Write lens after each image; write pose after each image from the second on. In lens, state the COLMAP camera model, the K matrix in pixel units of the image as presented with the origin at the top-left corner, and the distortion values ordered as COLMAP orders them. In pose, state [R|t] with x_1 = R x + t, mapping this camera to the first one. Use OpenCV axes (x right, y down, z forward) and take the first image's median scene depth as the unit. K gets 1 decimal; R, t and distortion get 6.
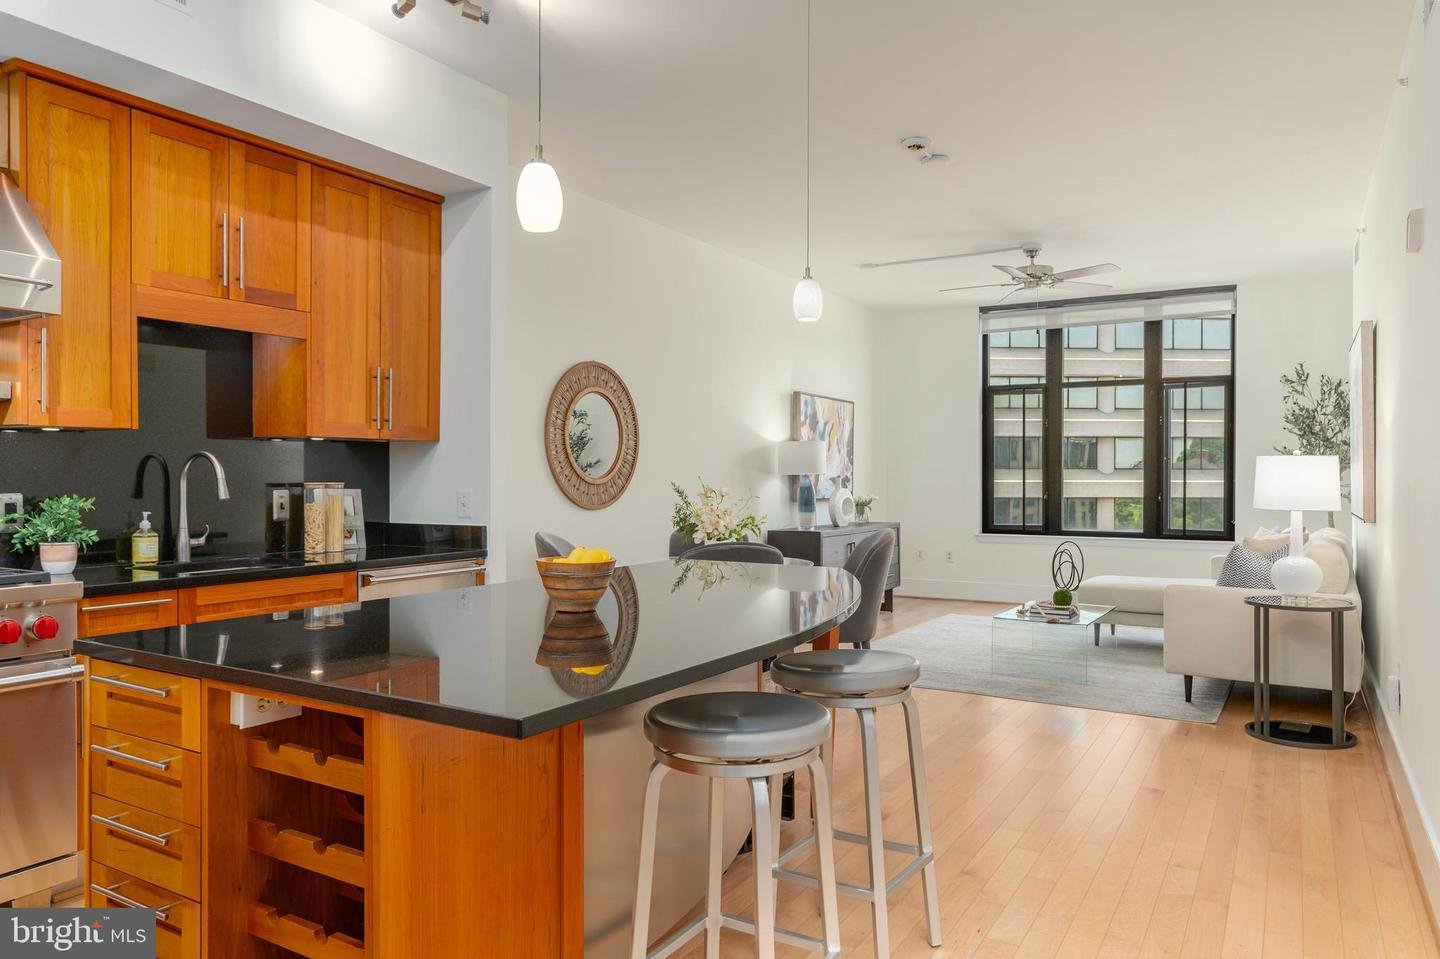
lens RADIAL K [[986.8, 0, 676.1], [0, 986.8, 487.1], [0, 0, 1]] dist [-0.014536, 0.011914]
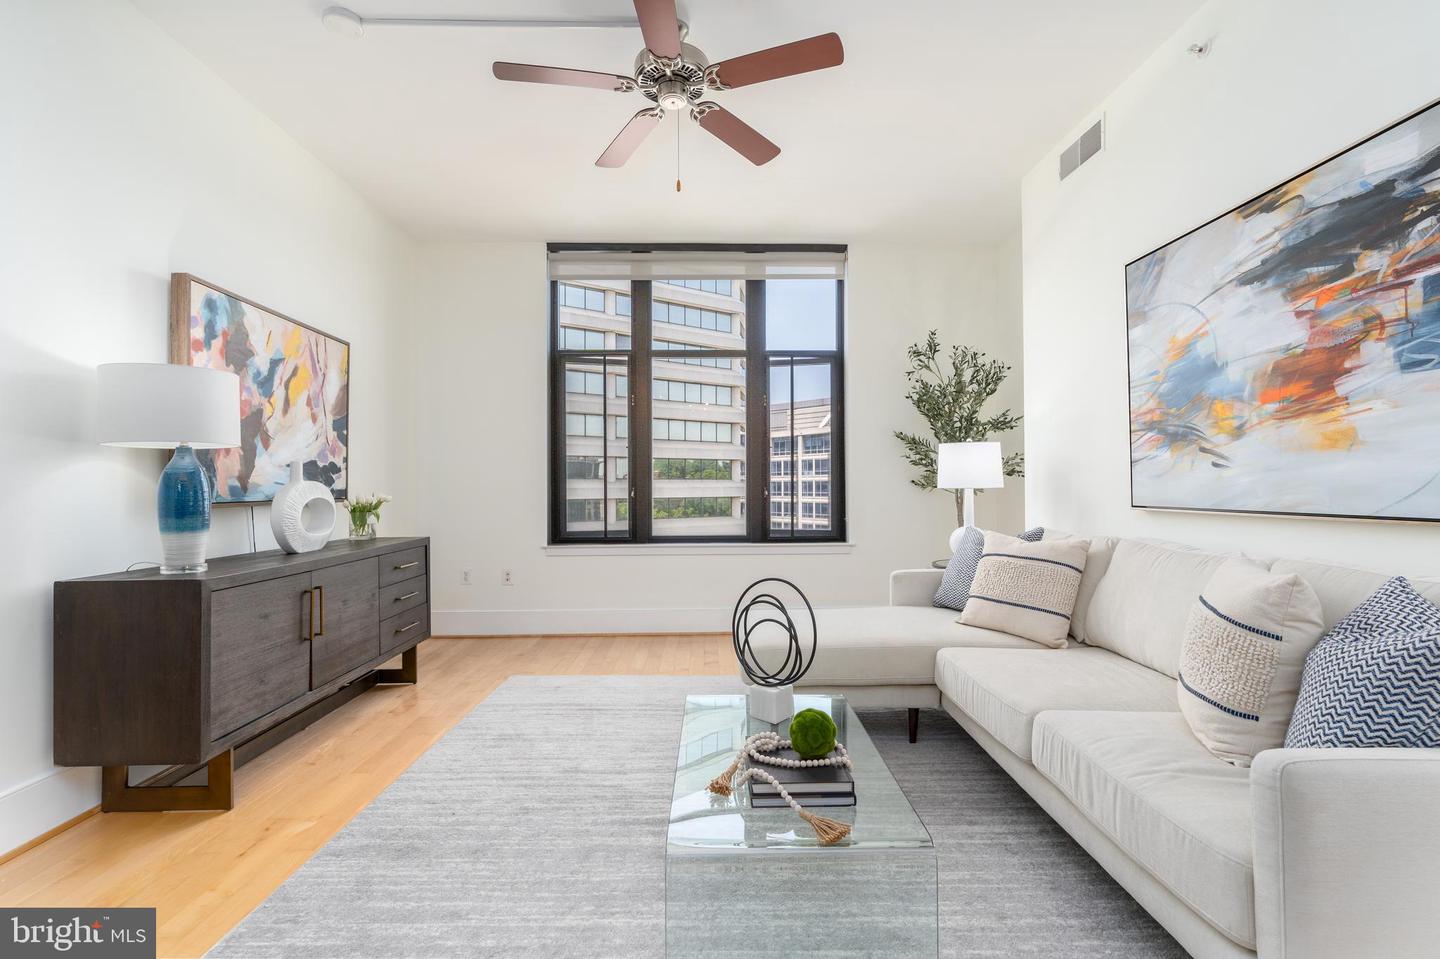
lens RADIAL K [[668.4, 0, 735.5], [0, 668.4, 479.2], [0, 0, 1]] dist [0.001959, -0.000473]
pose [[0.825804, 0.000961, 0.563957, 0.254093], [0.011980, 0.999743, -0.019245, 0.016195], [-0.563831, 0.022649, 0.825580, 0.922941]]
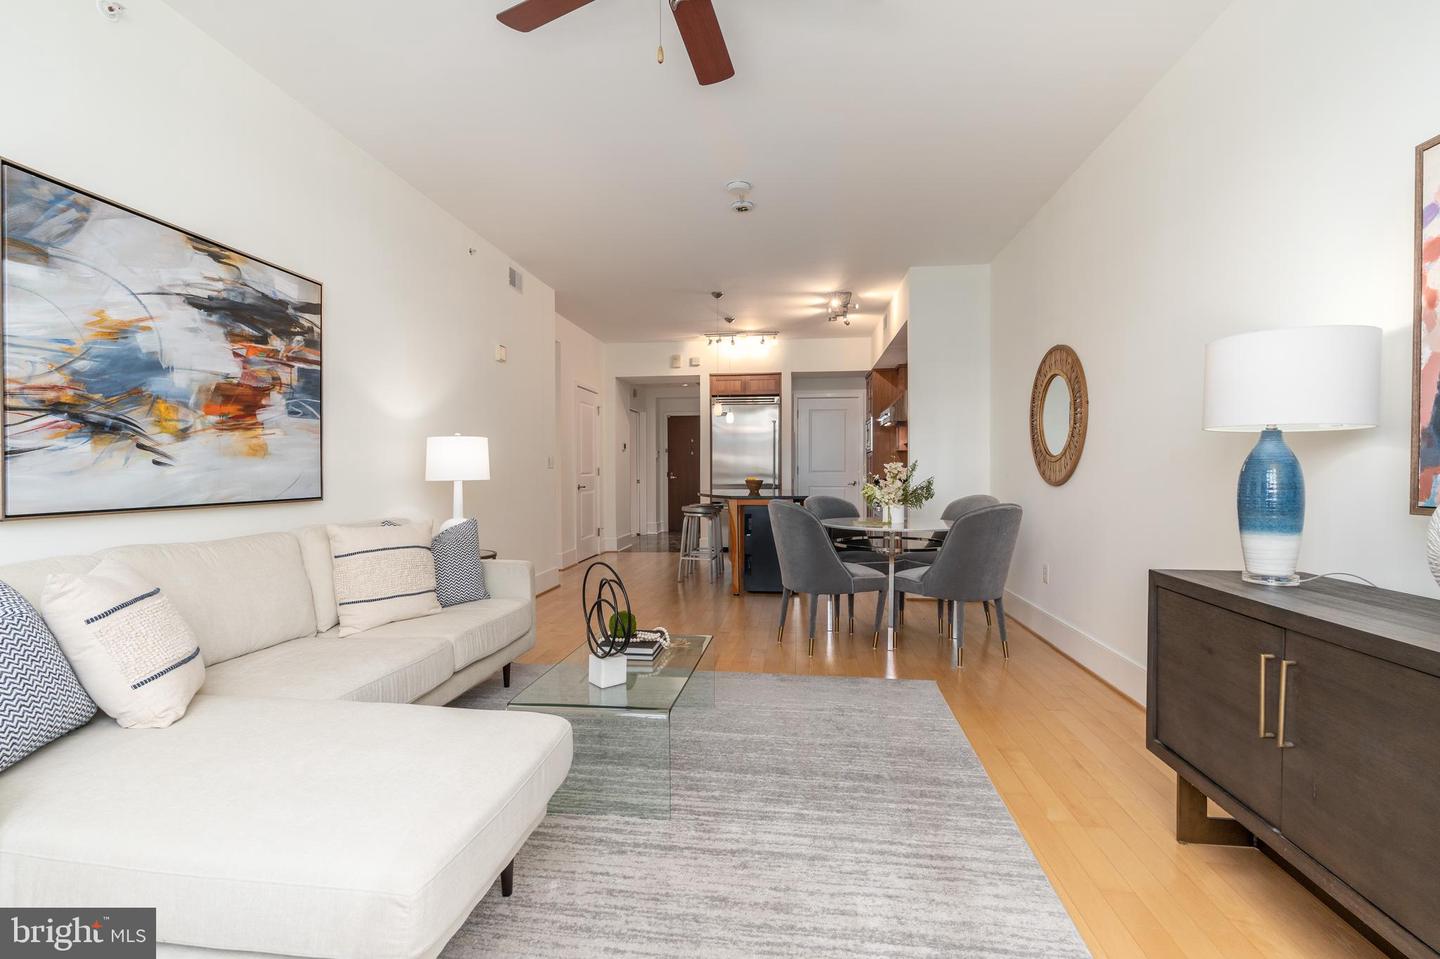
lens RADIAL K [[668.4, 0, 718.3], [0, 668.4, 477.8], [0, 0, 1]] dist [0.001959, -0.000473]
pose [[-0.906936, 0.005954, -0.421227, 0.620748], [-0.003606, 0.999754, 0.021896, 0.000531], [0.421254, 0.021378, -0.906691, 1.689823]]
